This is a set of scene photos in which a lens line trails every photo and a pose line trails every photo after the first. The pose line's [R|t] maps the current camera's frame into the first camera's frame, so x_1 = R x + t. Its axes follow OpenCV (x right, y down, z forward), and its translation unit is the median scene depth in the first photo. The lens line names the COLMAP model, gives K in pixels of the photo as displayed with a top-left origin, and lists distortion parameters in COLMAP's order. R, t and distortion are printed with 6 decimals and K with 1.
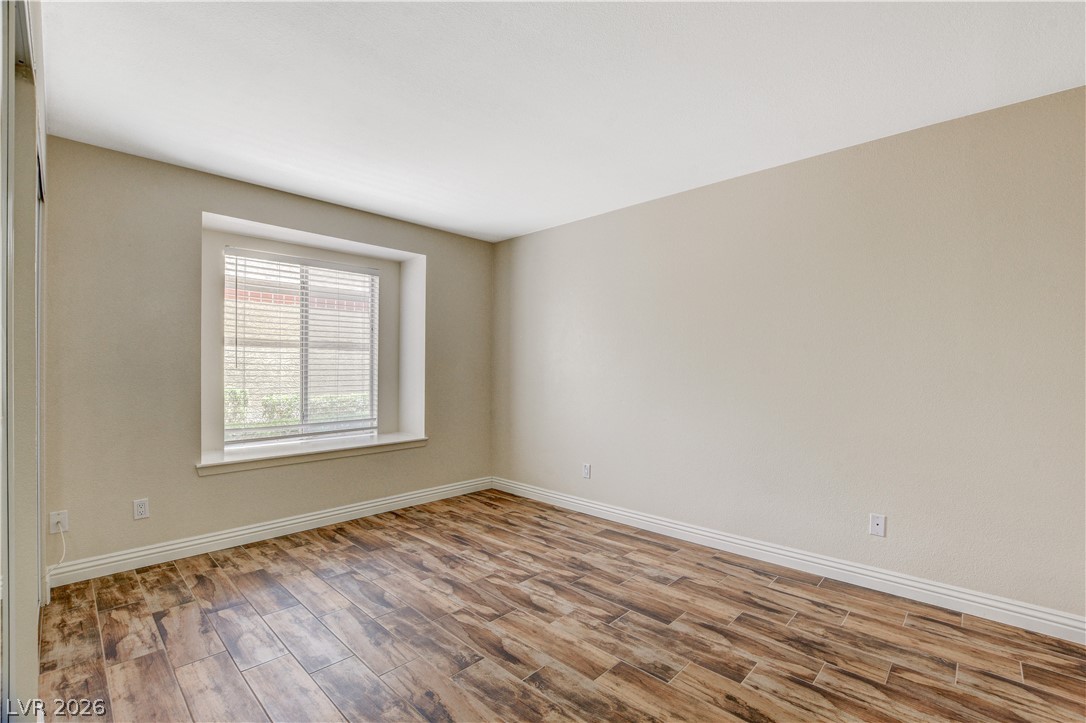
lens RADIAL K [[475.3, 0, 549.8], [0, 475.3, 364.6], [0, 0, 1]] dist [-0.017215, 0.000941]
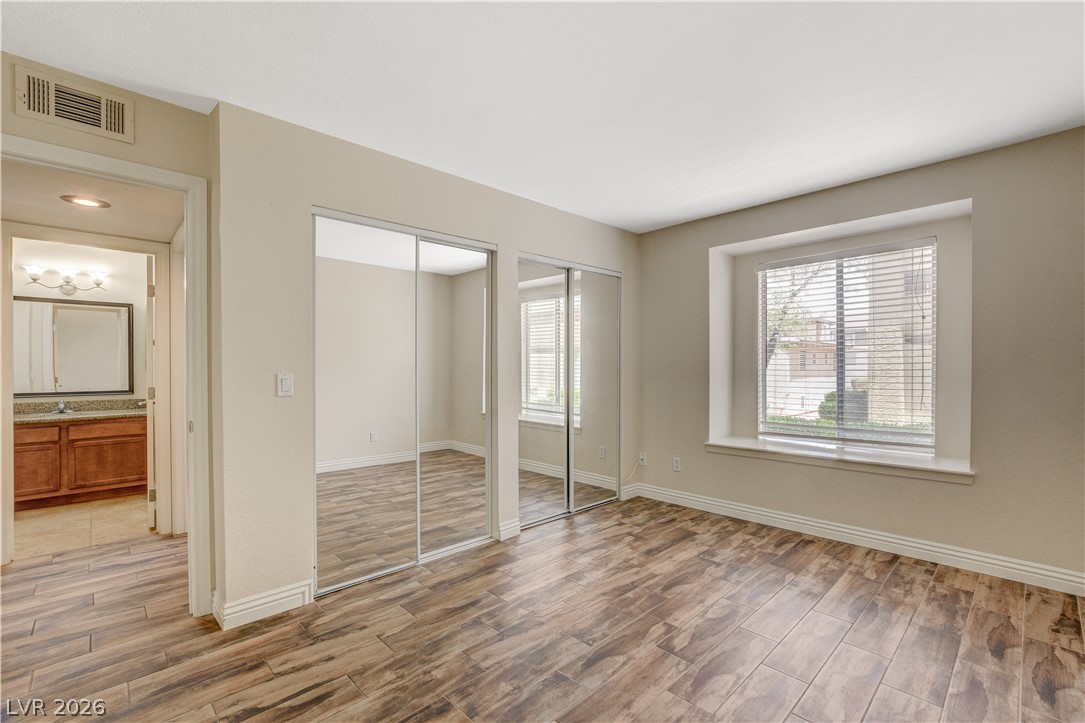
lens RADIAL K [[474.9, 0, 549.3], [0, 474.9, 364.6], [0, 0, 1]] dist [-0.017215, 0.000941]
pose [[-0.047463, -0.012904, -0.998790, 0.713695], [0.009601, 0.999864, -0.013374, 0.011607], [0.998827, -0.010224, -0.047332, 0.756238]]
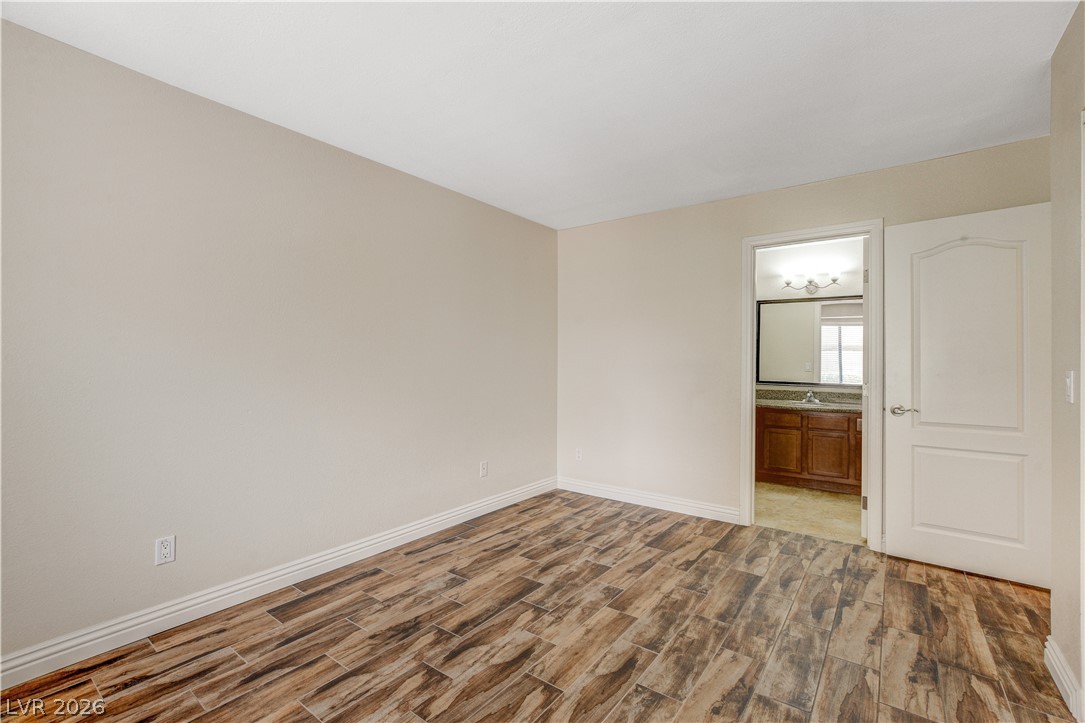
lens RADIAL K [[474.9, 0, 549.3], [0, 474.9, 364.6], [0, 0, 1]] dist [-0.017215, 0.000941]
pose [[-0.112415, -0.011499, 0.993595, -0.789824], [-0.010570, 0.999890, 0.010376, 0.004111], [-0.993605, -0.009336, -0.112524, 0.999529]]
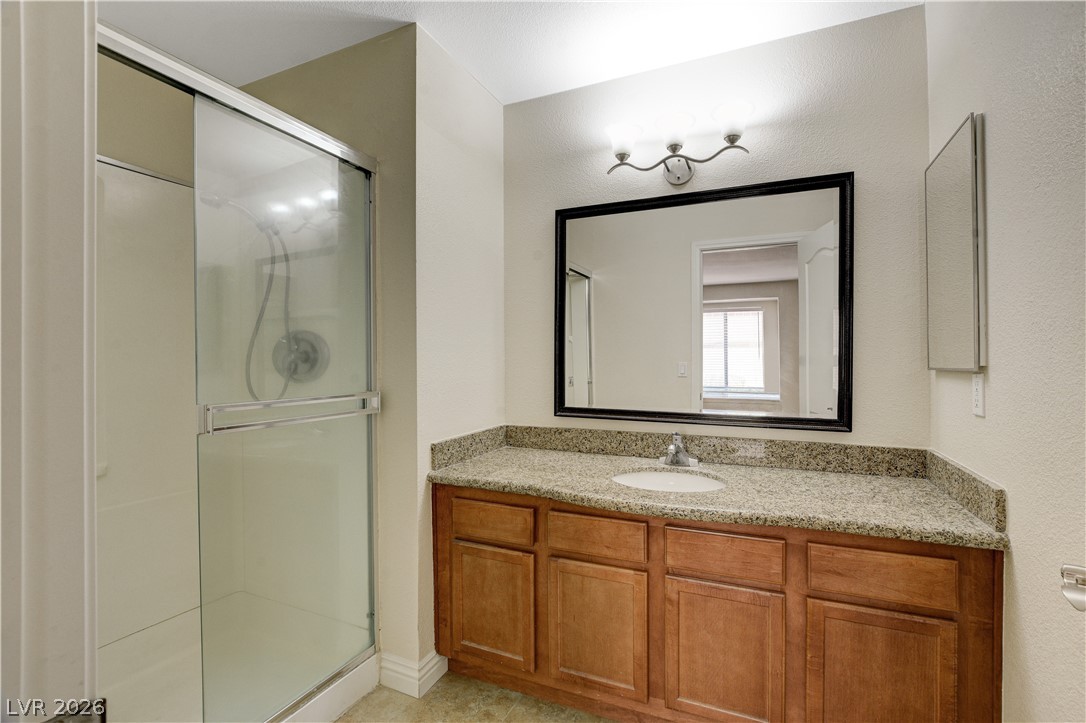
lens RADIAL K [[491.2, 0, 546.8], [0, 491.2, 371.0], [0, 0, 1]] dist [-0.042614, 0.008708]
pose [[-0.320180, -0.013836, 0.947256, 0.382973], [-0.002952, 0.999903, 0.013607, 0.010861], [-0.947352, 0.001560, -0.320190, 0.134454]]
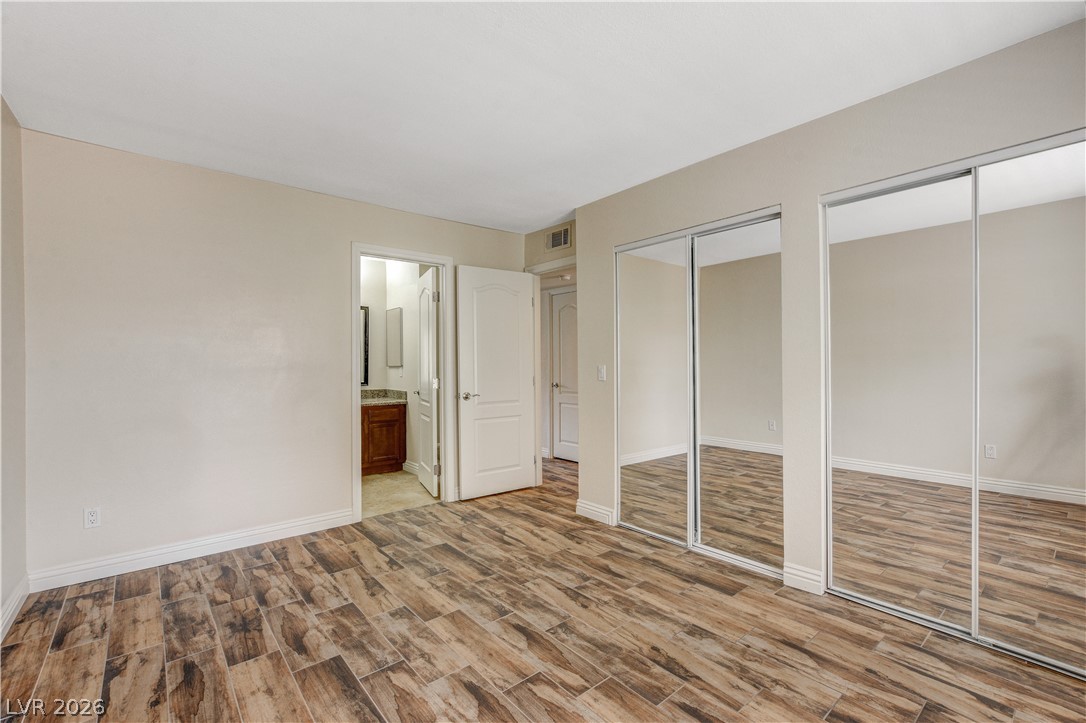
lens RADIAL K [[470.8, 0, 543.0], [0, 470.8, 361.5], [0, 0, 1]] dist [-0.000407, 0.000555]
pose [[-0.992636, 0.003039, 0.121093, -0.209530], [0.002117, 0.999968, -0.007739, 0.008817], [-0.121113, -0.007425, -0.992611, 1.630465]]
